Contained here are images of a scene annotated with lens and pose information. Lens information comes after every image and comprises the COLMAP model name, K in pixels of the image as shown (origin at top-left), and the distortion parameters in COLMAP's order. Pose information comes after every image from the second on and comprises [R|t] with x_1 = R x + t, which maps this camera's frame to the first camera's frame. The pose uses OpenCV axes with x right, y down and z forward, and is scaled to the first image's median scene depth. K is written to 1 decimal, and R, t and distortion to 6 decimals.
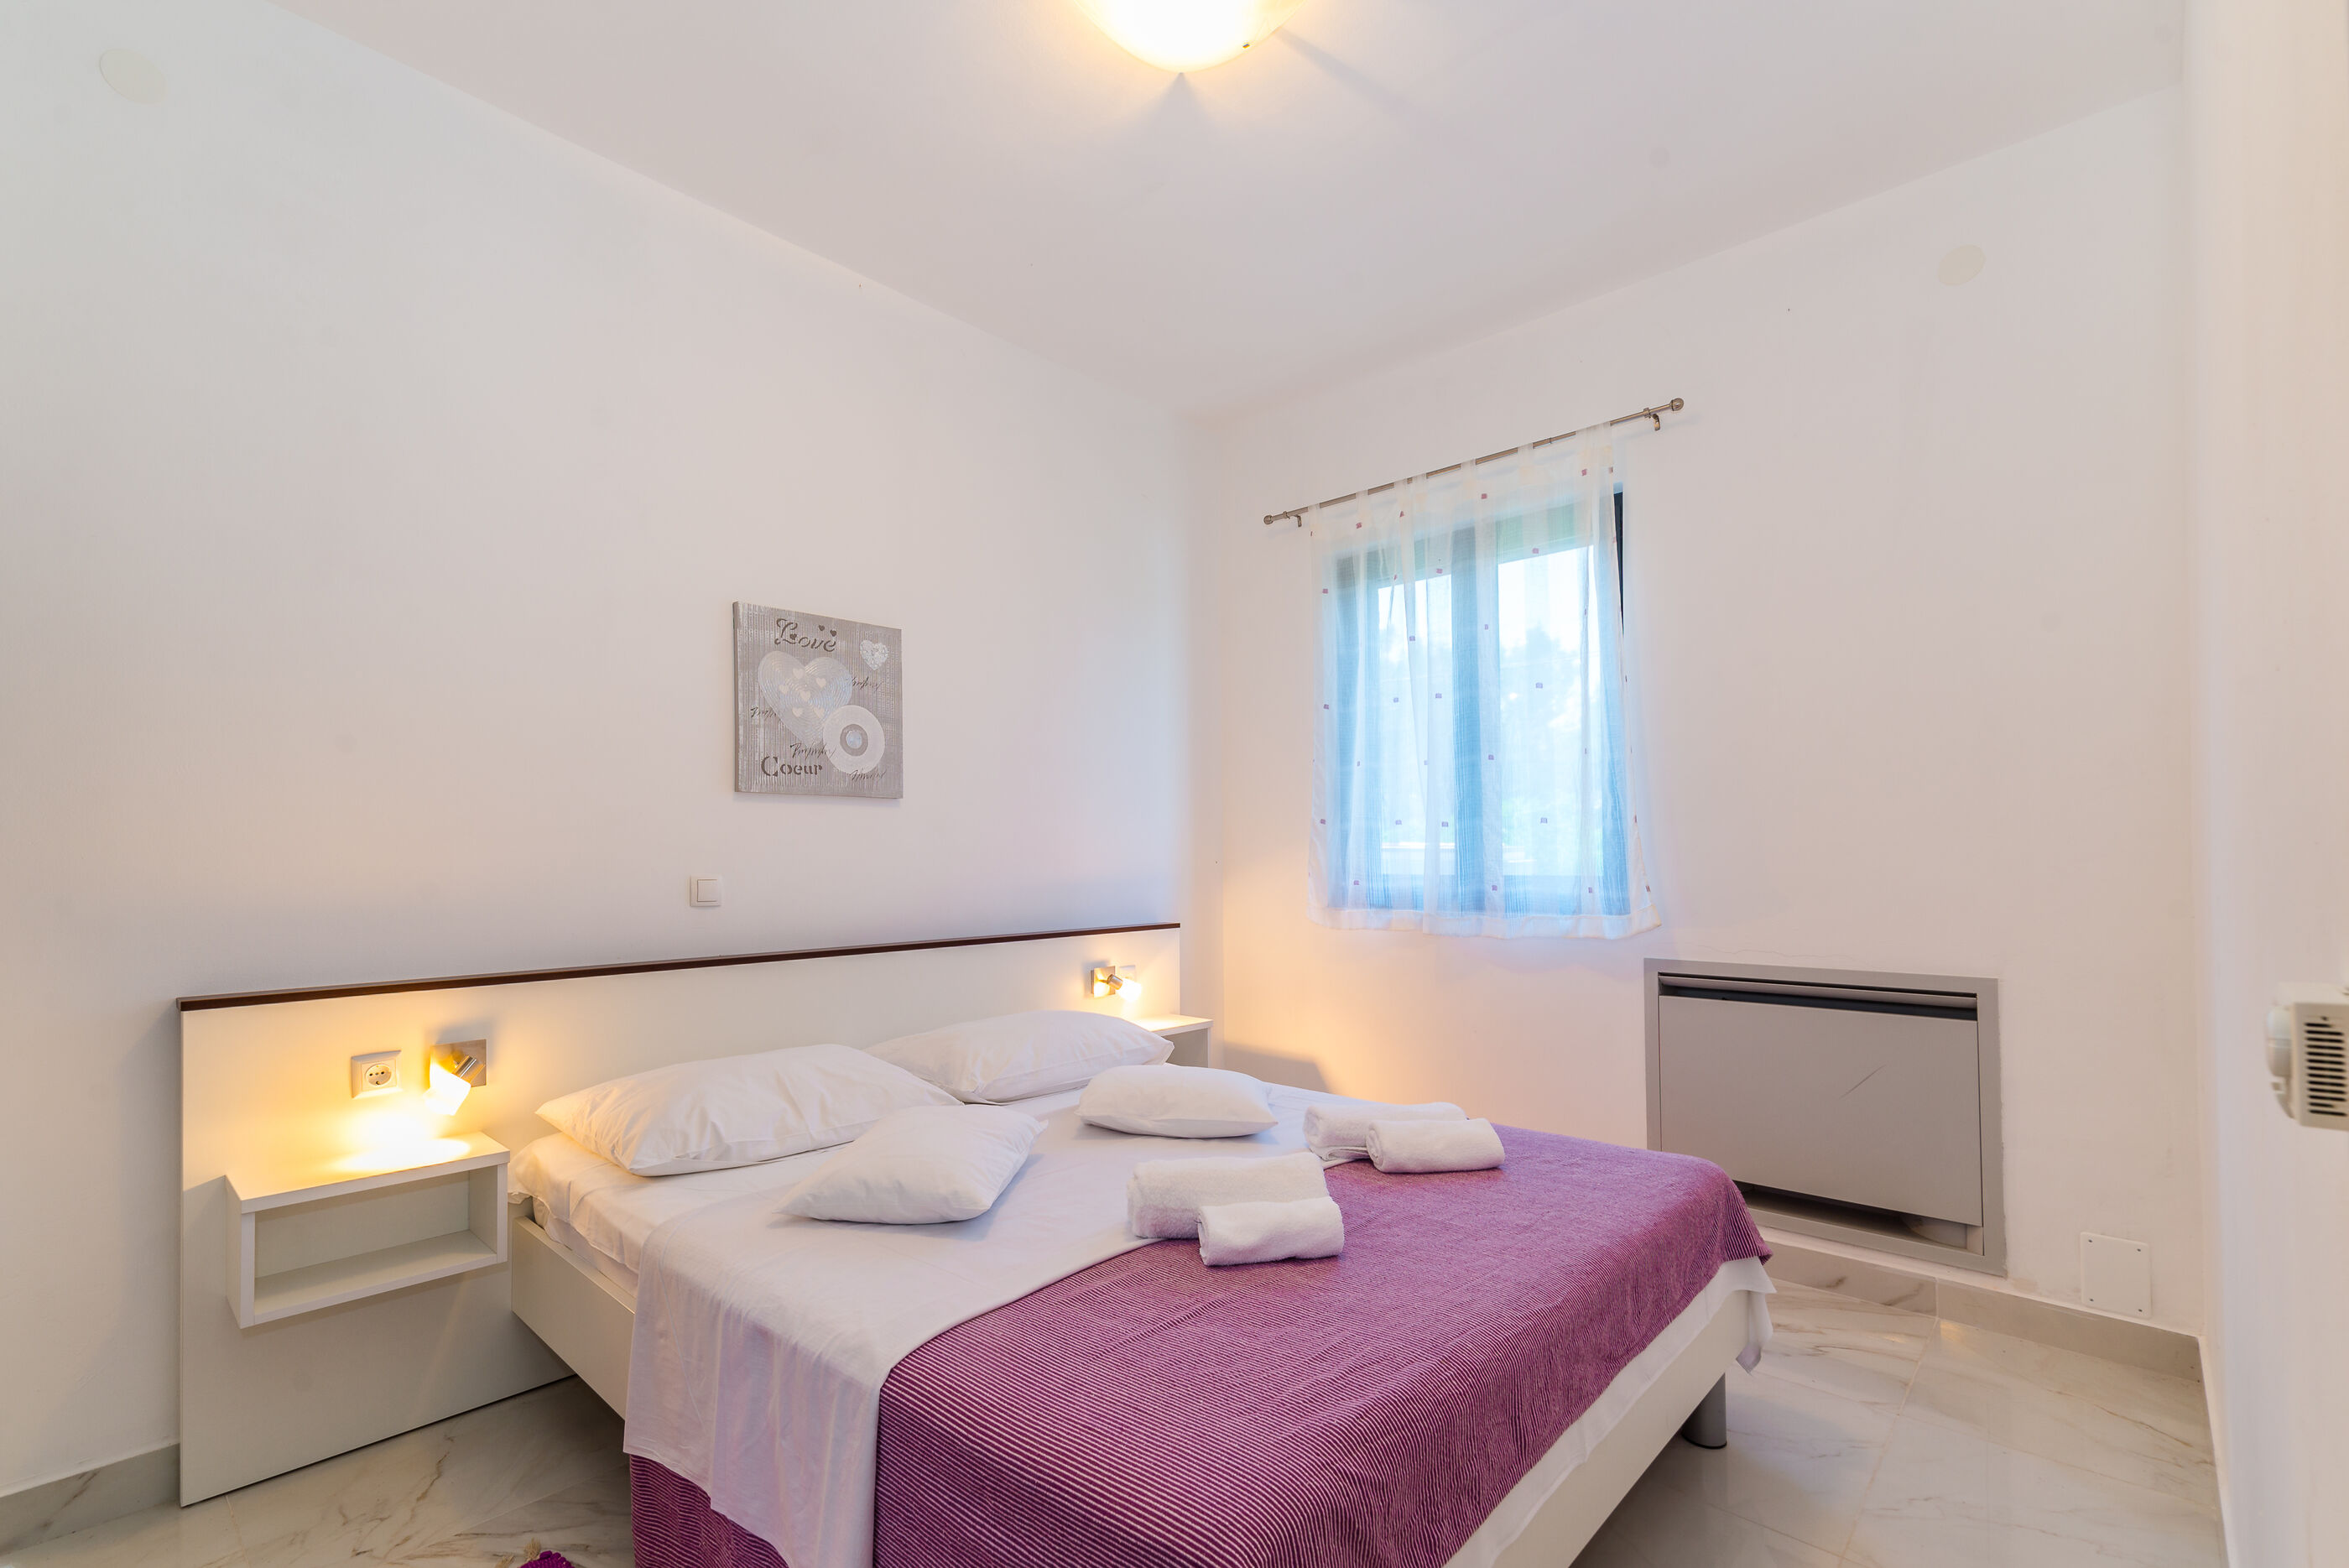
lens RADIAL K [[1012.2, 0, 1167.8], [0, 1012.2, 828.8], [0, 0, 1]] dist [0.000365, 0.000033]
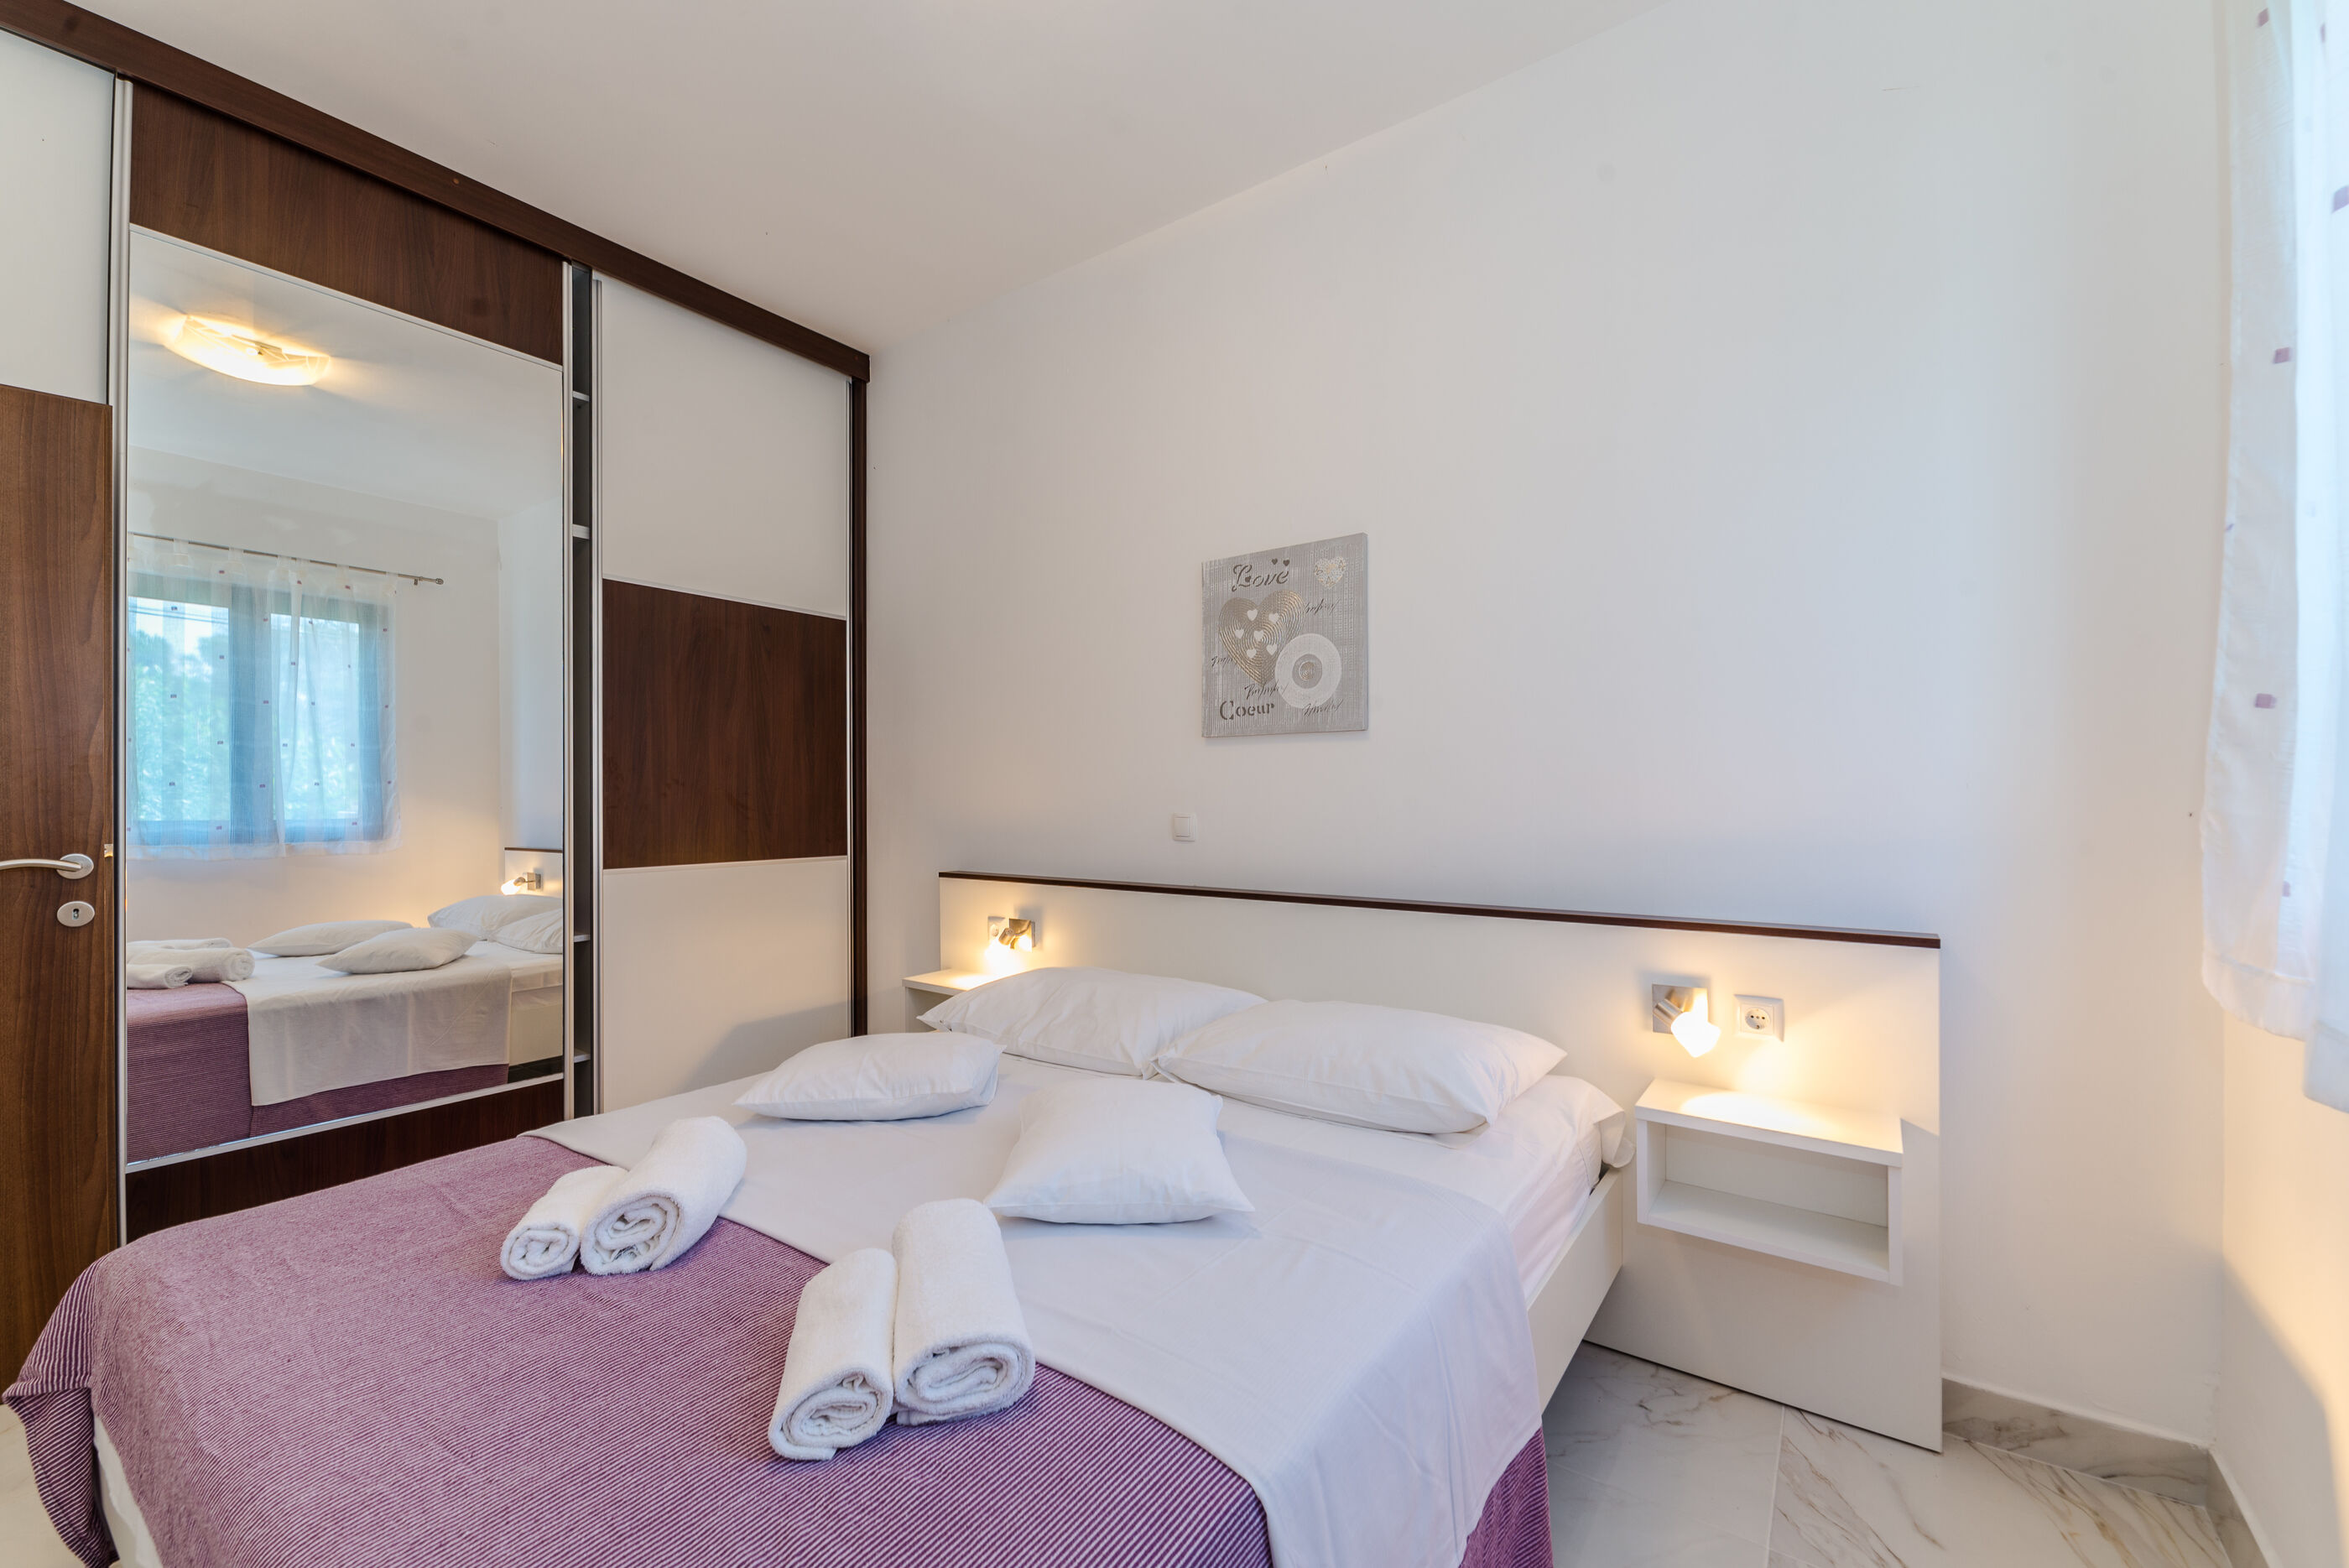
lens RADIAL K [[980.0, 0, 1178.0], [0, 980.0, 797.1], [0, 0, 1]] dist [-0.001638, -0.000101]
pose [[0.124776, 0.002710, -0.992181, 0.570804], [0.022492, 0.999732, 0.005560, 0.019597], [0.991930, -0.023010, 0.124682, 0.776678]]
